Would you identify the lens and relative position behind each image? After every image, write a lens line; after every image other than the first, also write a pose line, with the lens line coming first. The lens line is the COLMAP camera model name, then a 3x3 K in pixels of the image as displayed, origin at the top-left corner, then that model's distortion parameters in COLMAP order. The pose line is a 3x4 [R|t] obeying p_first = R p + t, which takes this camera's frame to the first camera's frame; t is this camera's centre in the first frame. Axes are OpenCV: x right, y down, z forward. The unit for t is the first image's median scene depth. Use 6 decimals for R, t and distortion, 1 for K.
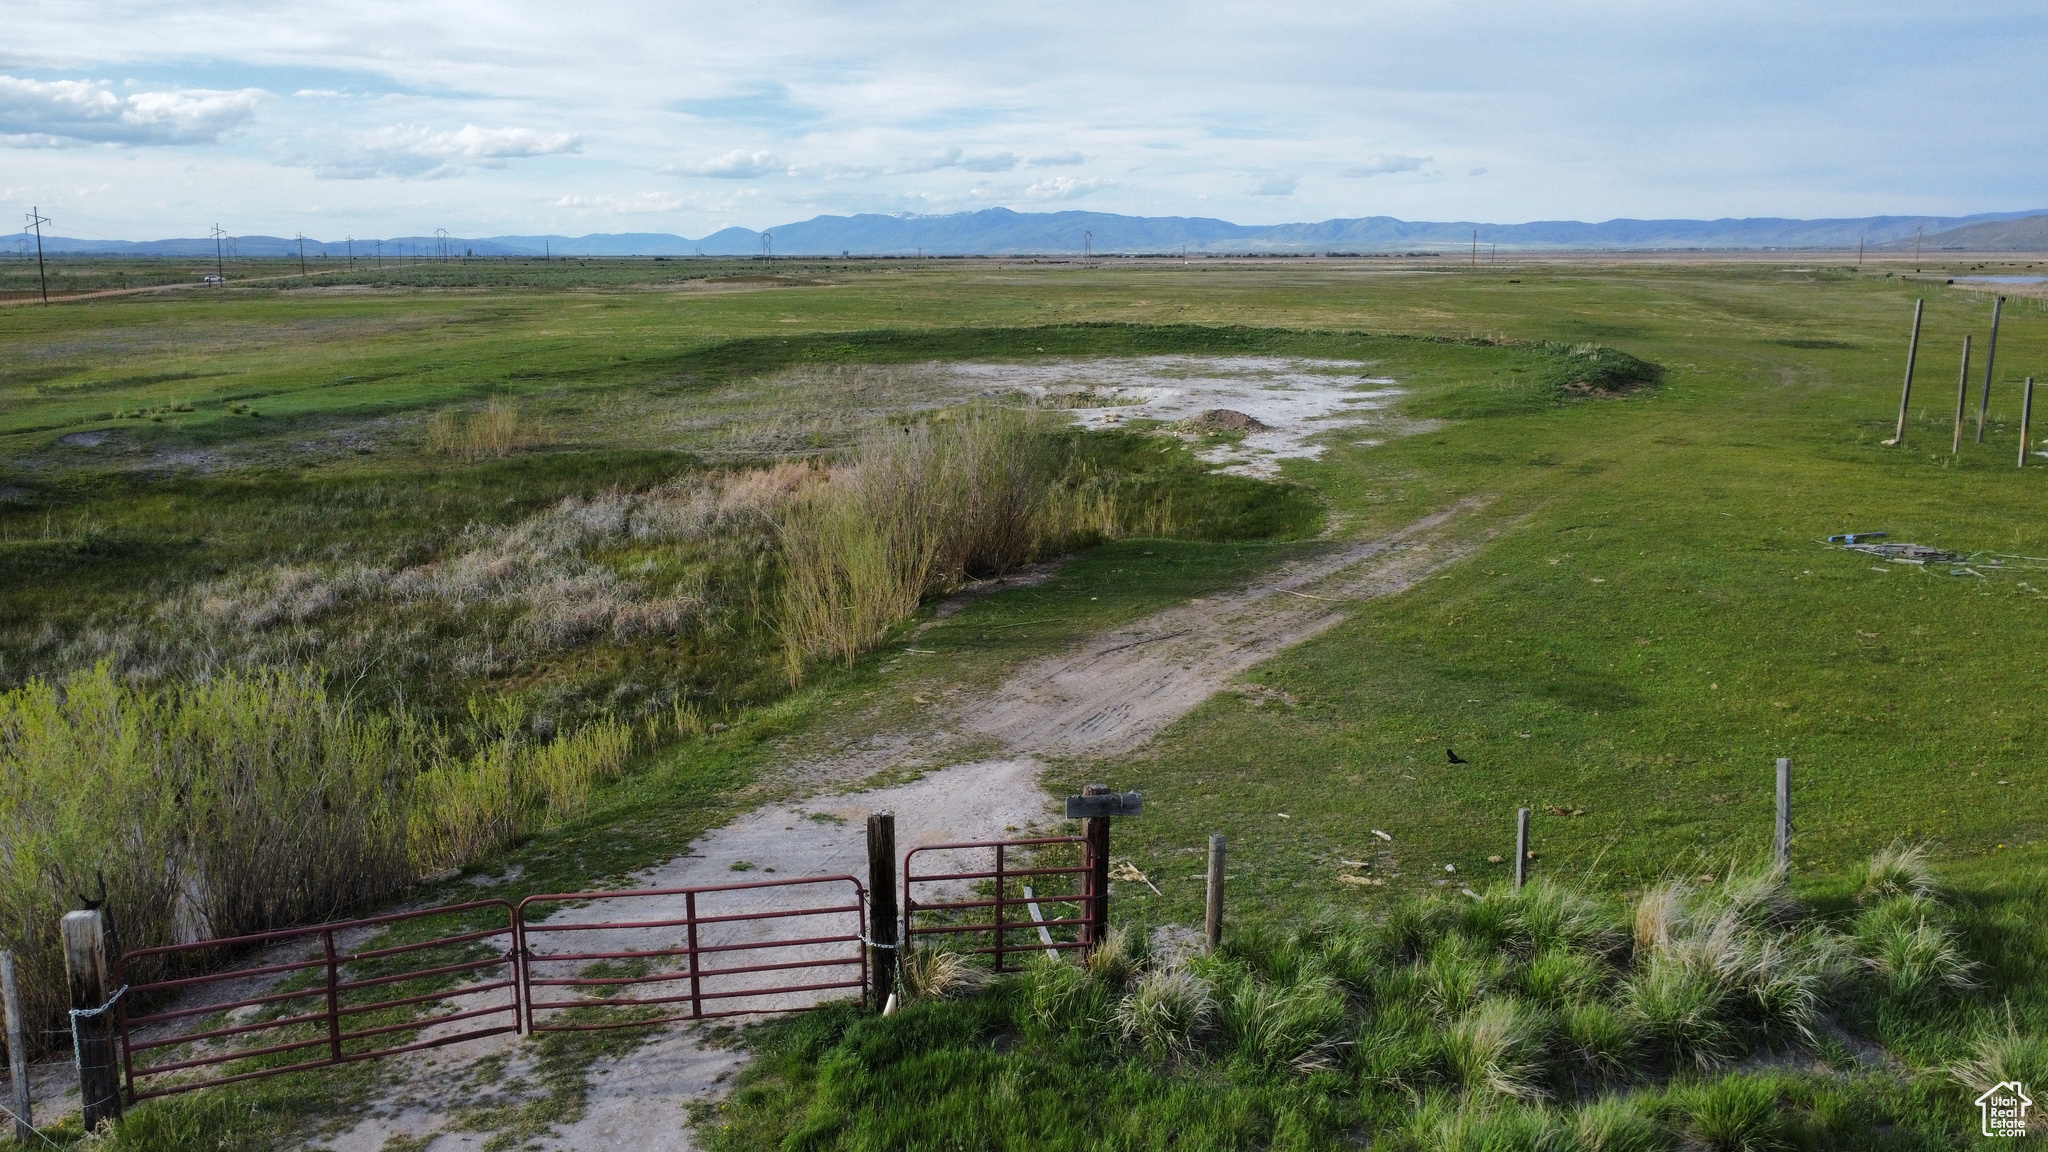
lens RADIAL K [[1556.4, 0, 1068.0], [0, 1556.4, 597.9], [0, 0, 1]] dist [0.013624, -0.002675]
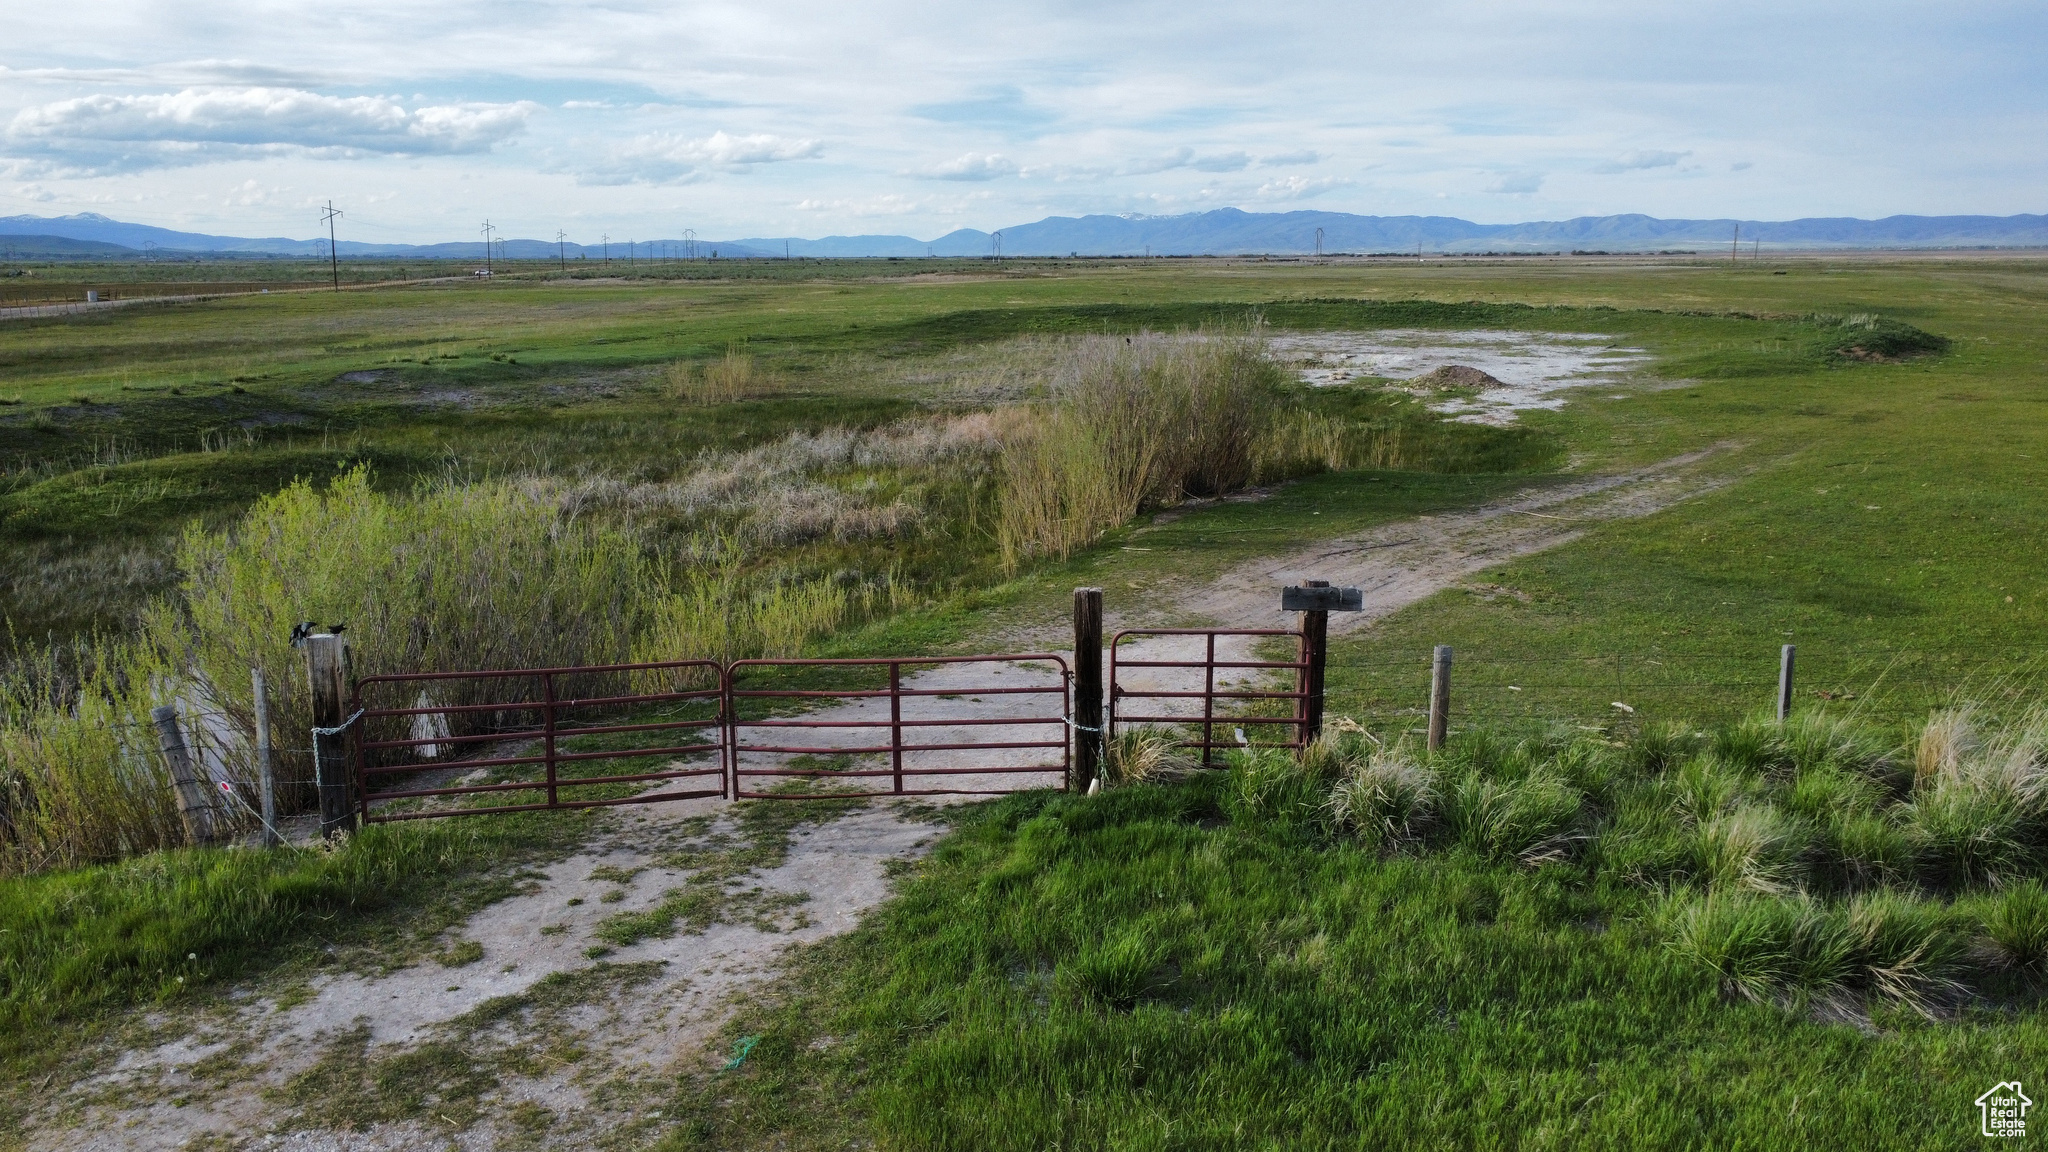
lens RADIAL K [[1570.2, 0, 1058.5], [0, 1570.2, 596.0], [0, 0, 1]] dist [0.014727, -0.007246]
pose [[0.989050, 0.030161, -0.144464, 0.000867], [-0.030811, 0.999523, -0.002267, 0.053875], [0.144326, 0.006693, 0.989508, 0.011168]]
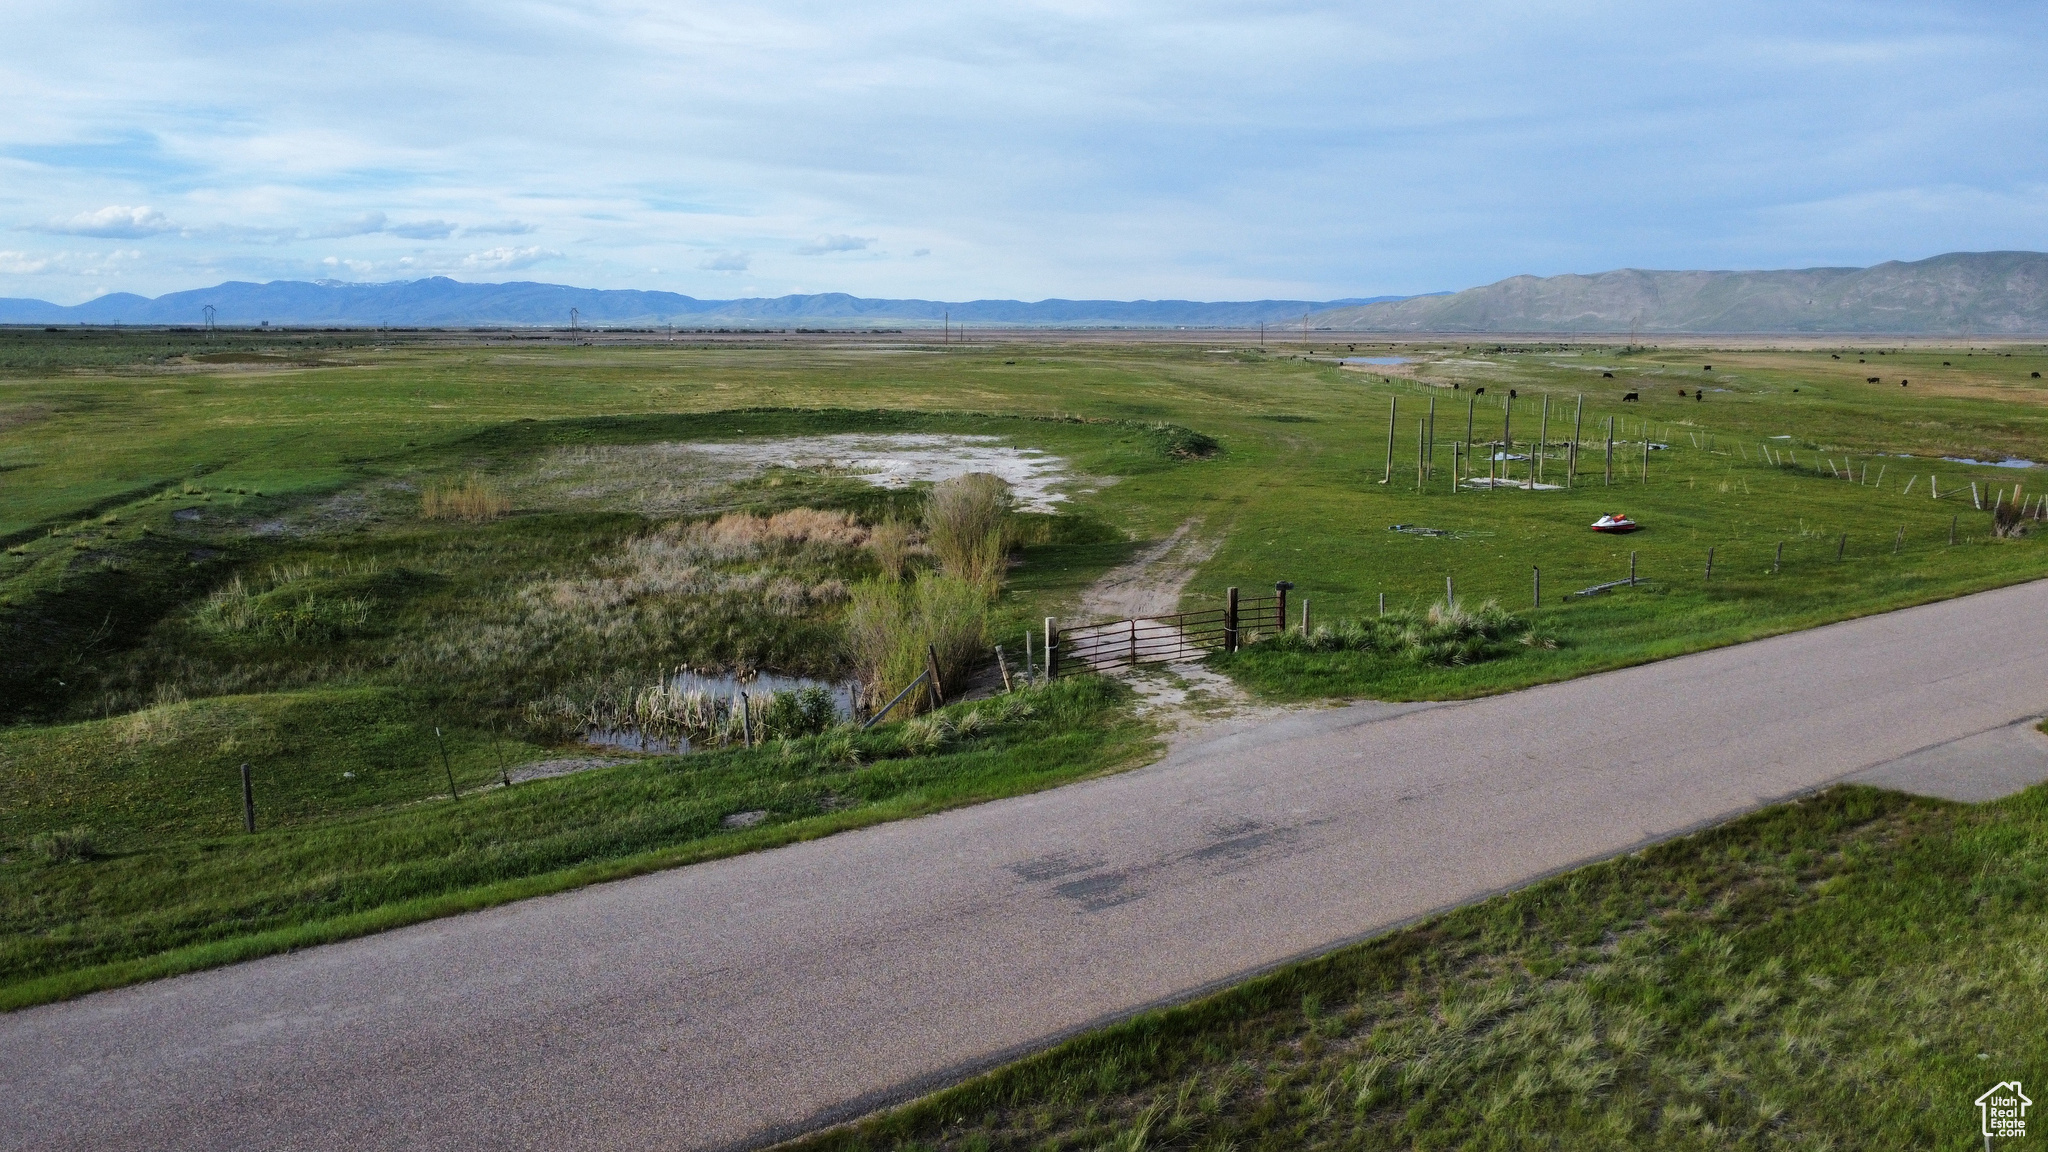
lens RADIAL K [[1552.1, 0, 1066.7], [0, 1552.1, 574.5], [0, 0, 1]] dist [0.014137, -0.006527]
pose [[0.940347, -0.046024, 0.337088, -0.567781], [0.065699, 0.996723, -0.047191, 0.088444], [-0.333812, 0.066522, 0.940290, -0.712432]]
